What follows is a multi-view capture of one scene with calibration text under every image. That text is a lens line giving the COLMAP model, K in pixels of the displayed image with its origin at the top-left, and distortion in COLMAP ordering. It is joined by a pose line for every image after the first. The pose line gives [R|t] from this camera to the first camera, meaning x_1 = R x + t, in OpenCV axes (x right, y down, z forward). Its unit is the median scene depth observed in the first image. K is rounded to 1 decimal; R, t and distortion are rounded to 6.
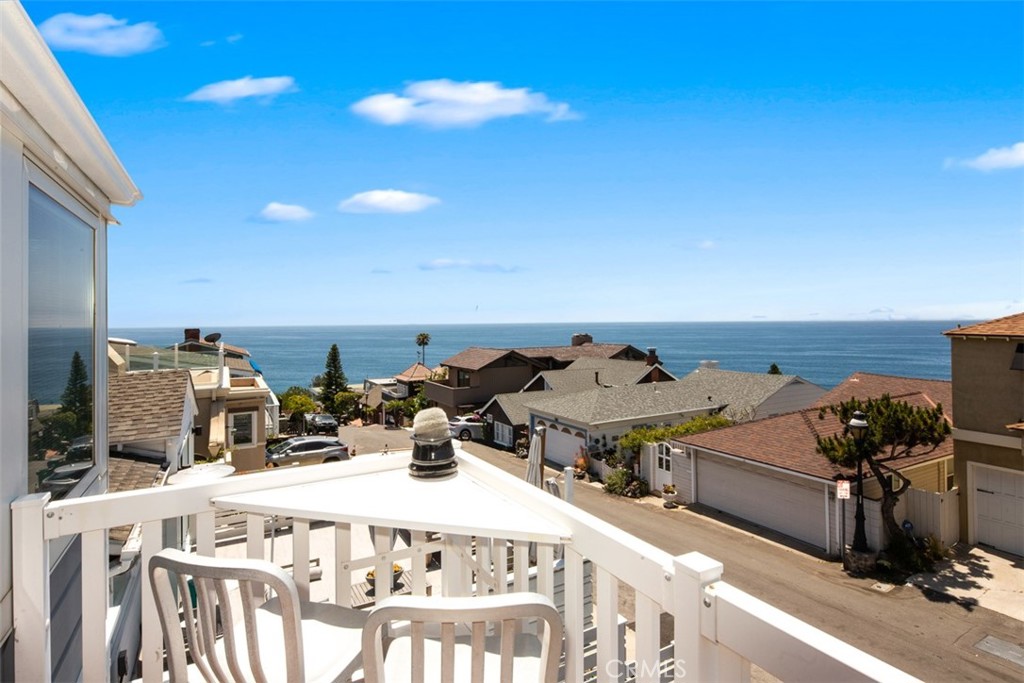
lens RADIAL K [[503.1, 0, 514.2], [0, 503.1, 317.1], [0, 0, 1]] dist [-0.006108, 0.000848]
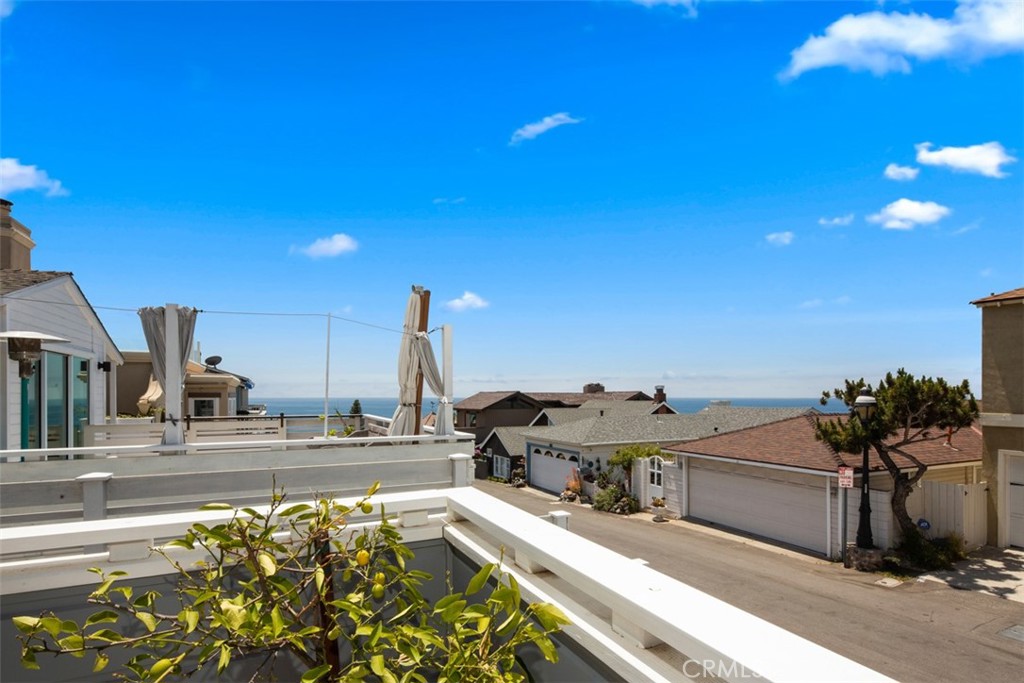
lens RADIAL K [[503.1, 0, 491.7], [0, 503.1, 374.4], [0, 0, 1]] dist [-0.006108, 0.000848]
pose [[0.997574, 0.012448, -0.068489, 0.058880], [-0.011445, 0.999822, 0.015007, 0.092303], [0.068664, -0.014187, 0.997539, 0.054392]]
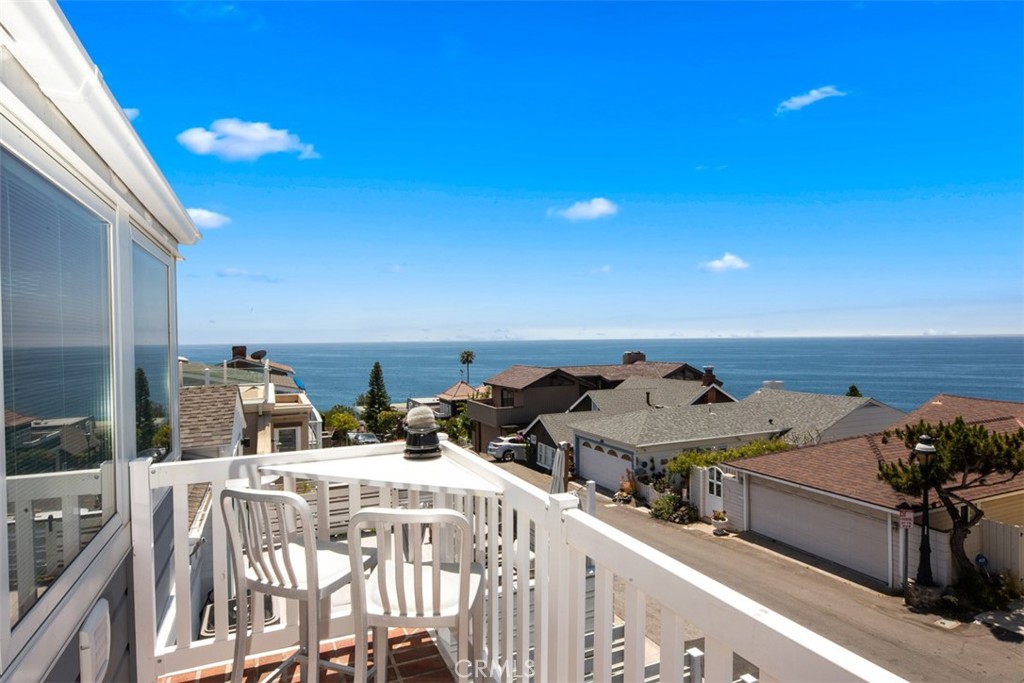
lens RADIAL K [[530.3, 0, 508.5], [0, 530.3, 347.6], [0, 0, 1]] dist [-0.007458, -0.000162]
pose [[0.995067, -0.000285, -0.099201, 0.012122], [0.002849, 0.999666, 0.025705, -0.000126], [0.099160, -0.025861, 0.994735, -0.019963]]
